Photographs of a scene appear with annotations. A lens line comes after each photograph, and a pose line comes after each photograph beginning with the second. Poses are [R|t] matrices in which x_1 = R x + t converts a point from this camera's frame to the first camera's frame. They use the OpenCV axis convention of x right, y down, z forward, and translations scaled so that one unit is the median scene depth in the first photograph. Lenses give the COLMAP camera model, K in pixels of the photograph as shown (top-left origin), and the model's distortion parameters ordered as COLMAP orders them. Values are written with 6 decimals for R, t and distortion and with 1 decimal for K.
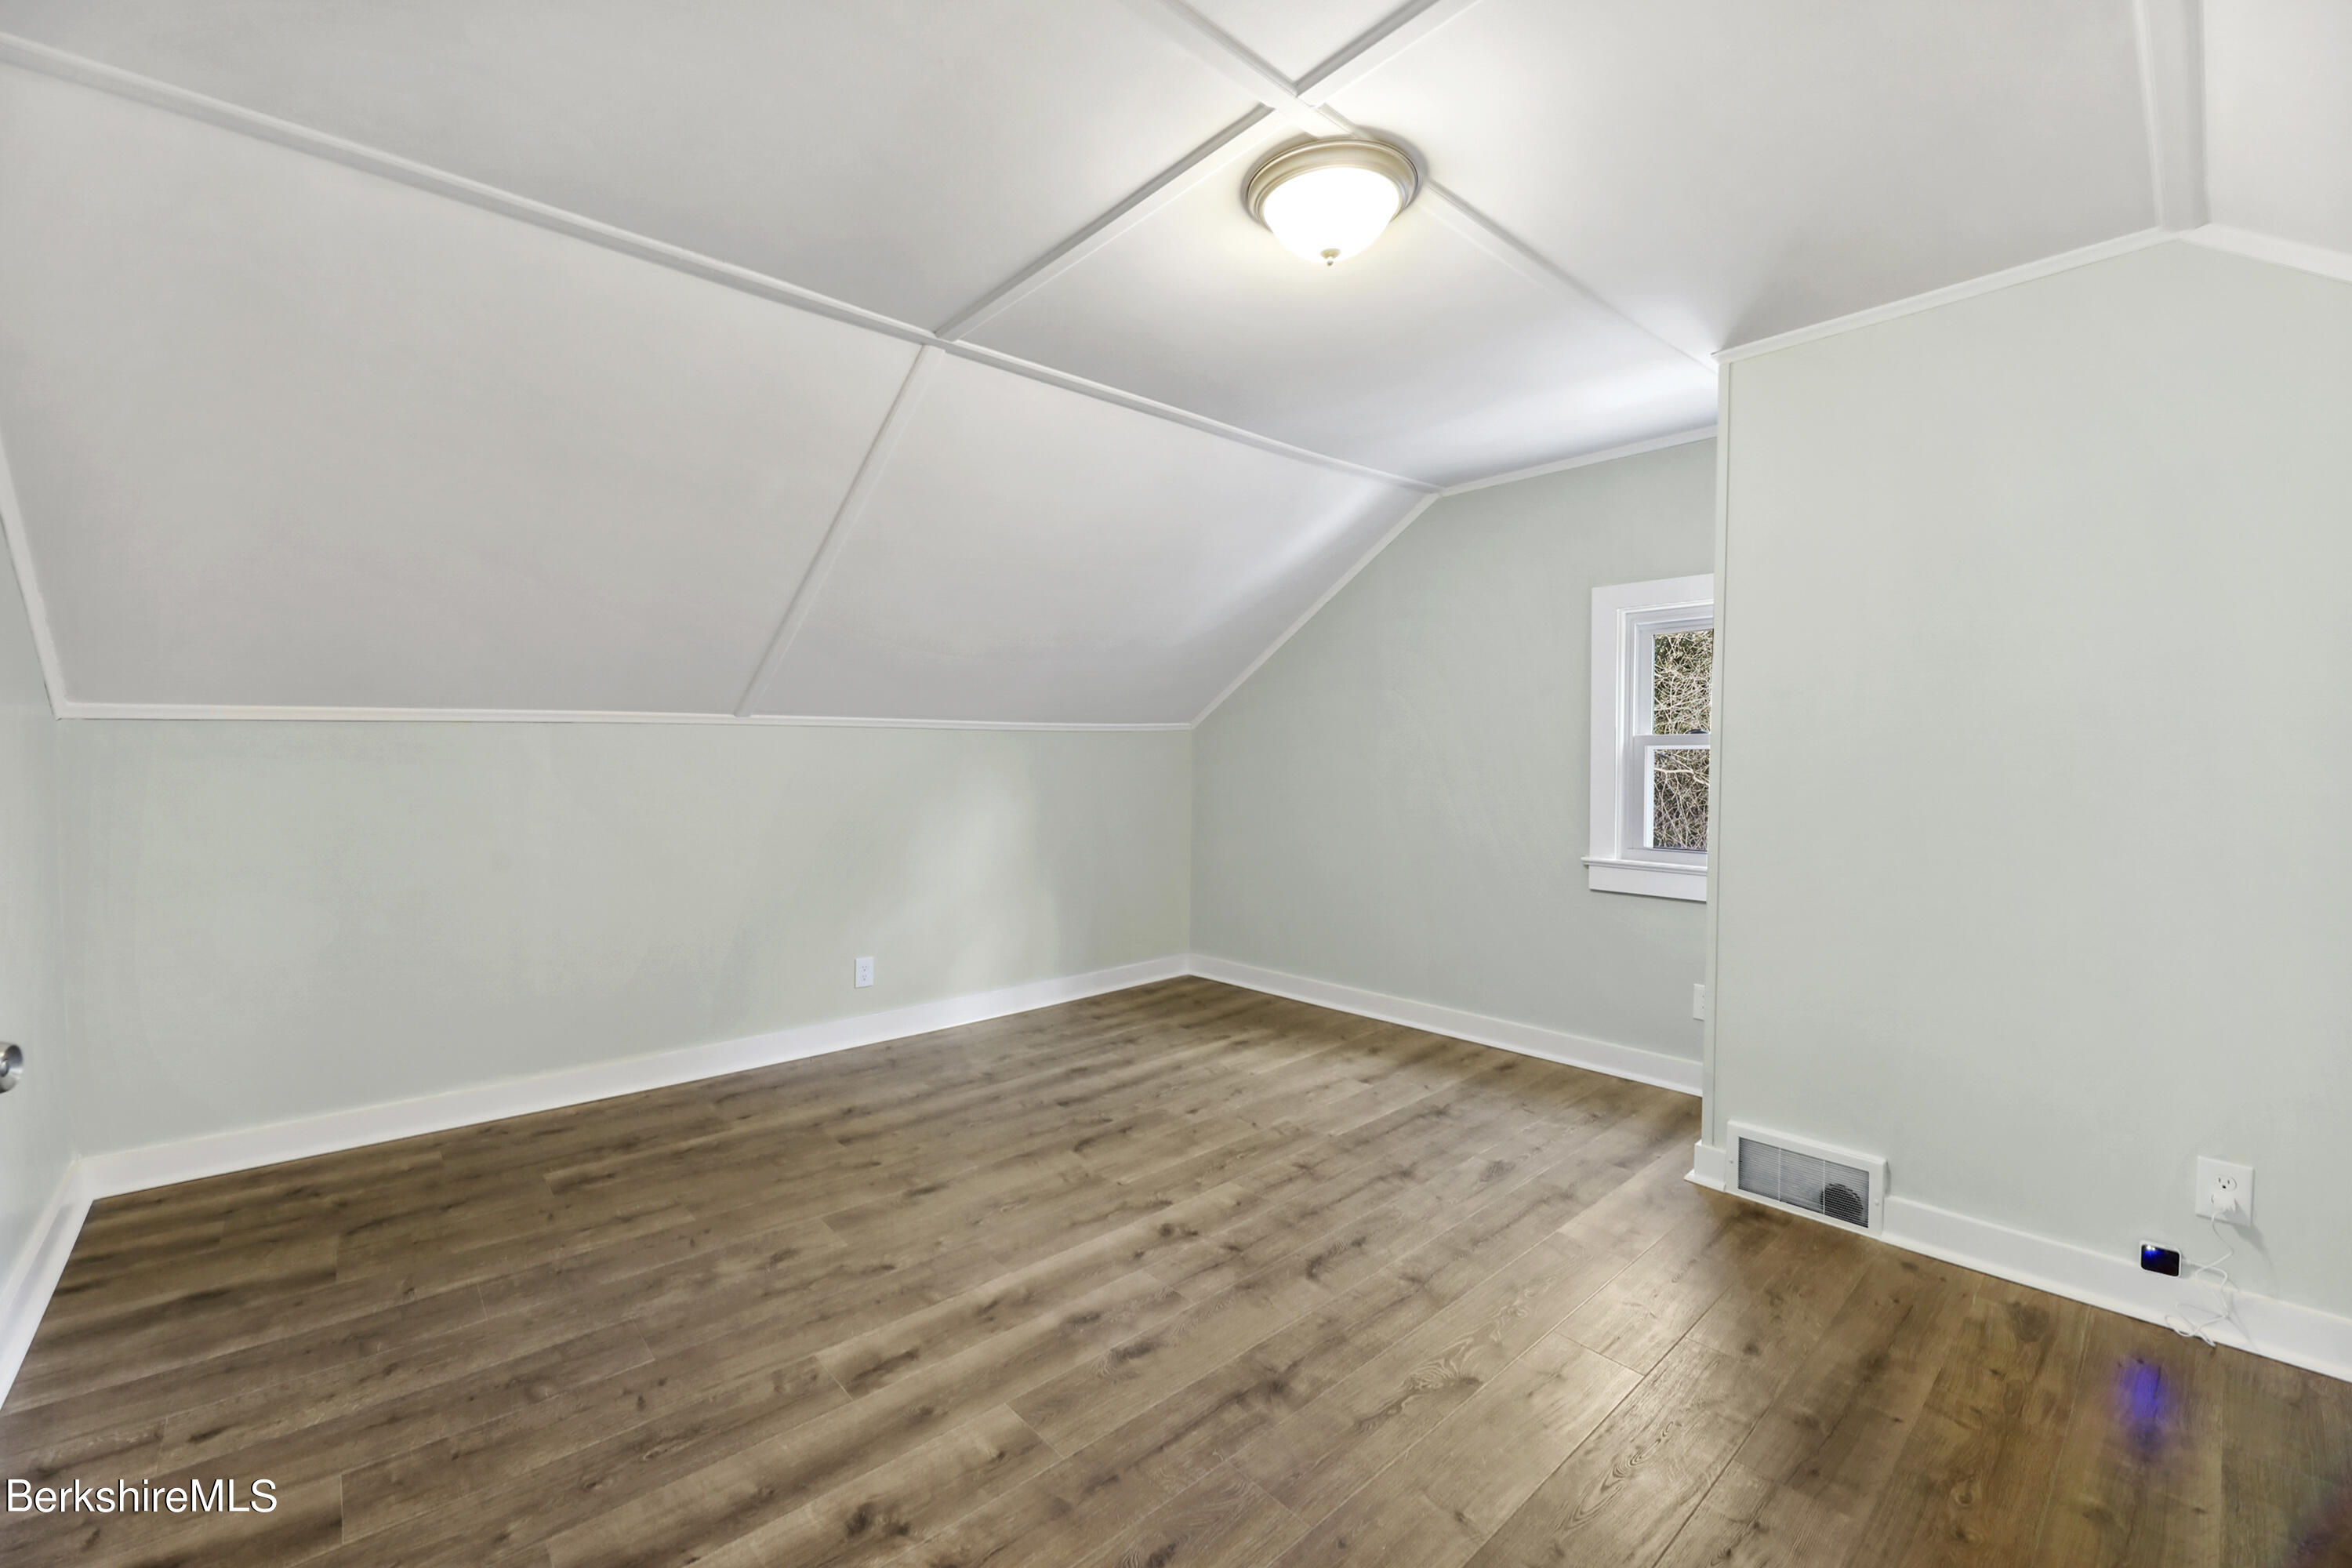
lens RADIAL K [[954.8, 0, 1160.6], [0, 954.8, 781.7], [0, 0, 1]] dist [0.001634, -0.003596]
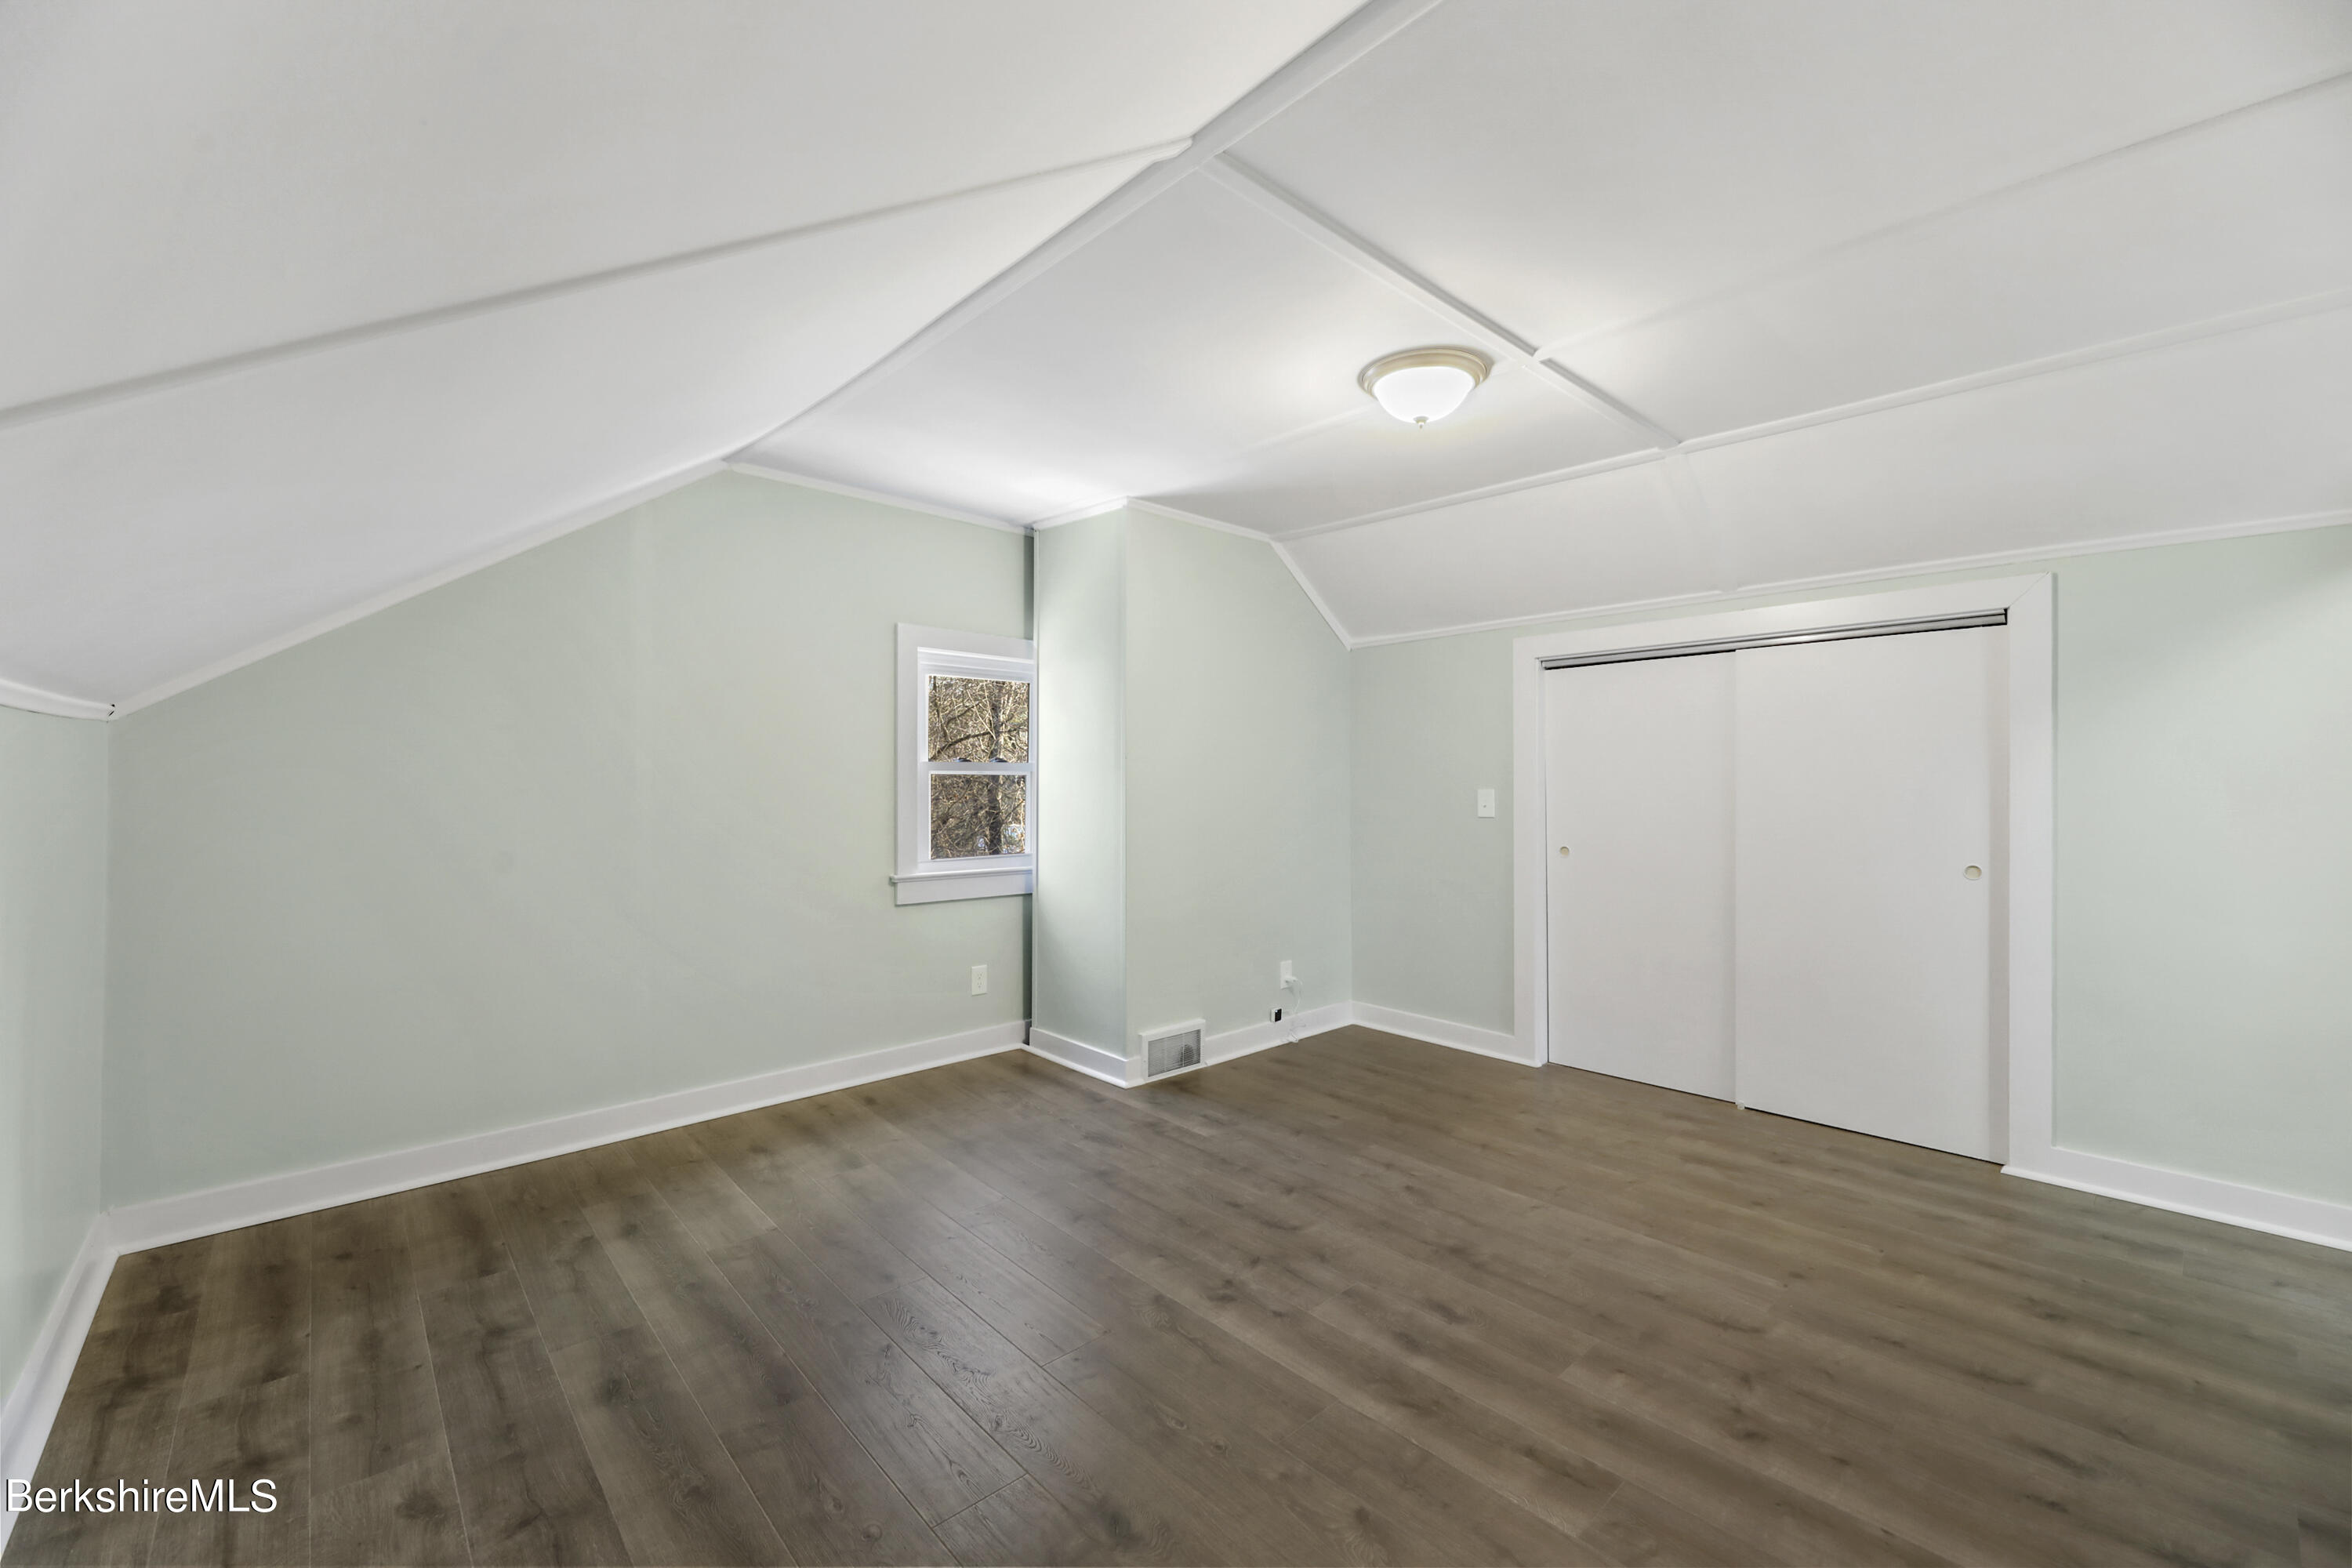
lens RADIAL K [[954.8, 0, 1160.6], [0, 954.8, 781.7], [0, 0, 1]] dist [0.001634, -0.003596]
pose [[-0.016344, -0.001249, 0.999866, -0.872744], [0.024555, 0.999697, 0.001650, -0.026399], [-0.999565, 0.024579, -0.016308, 1.023646]]
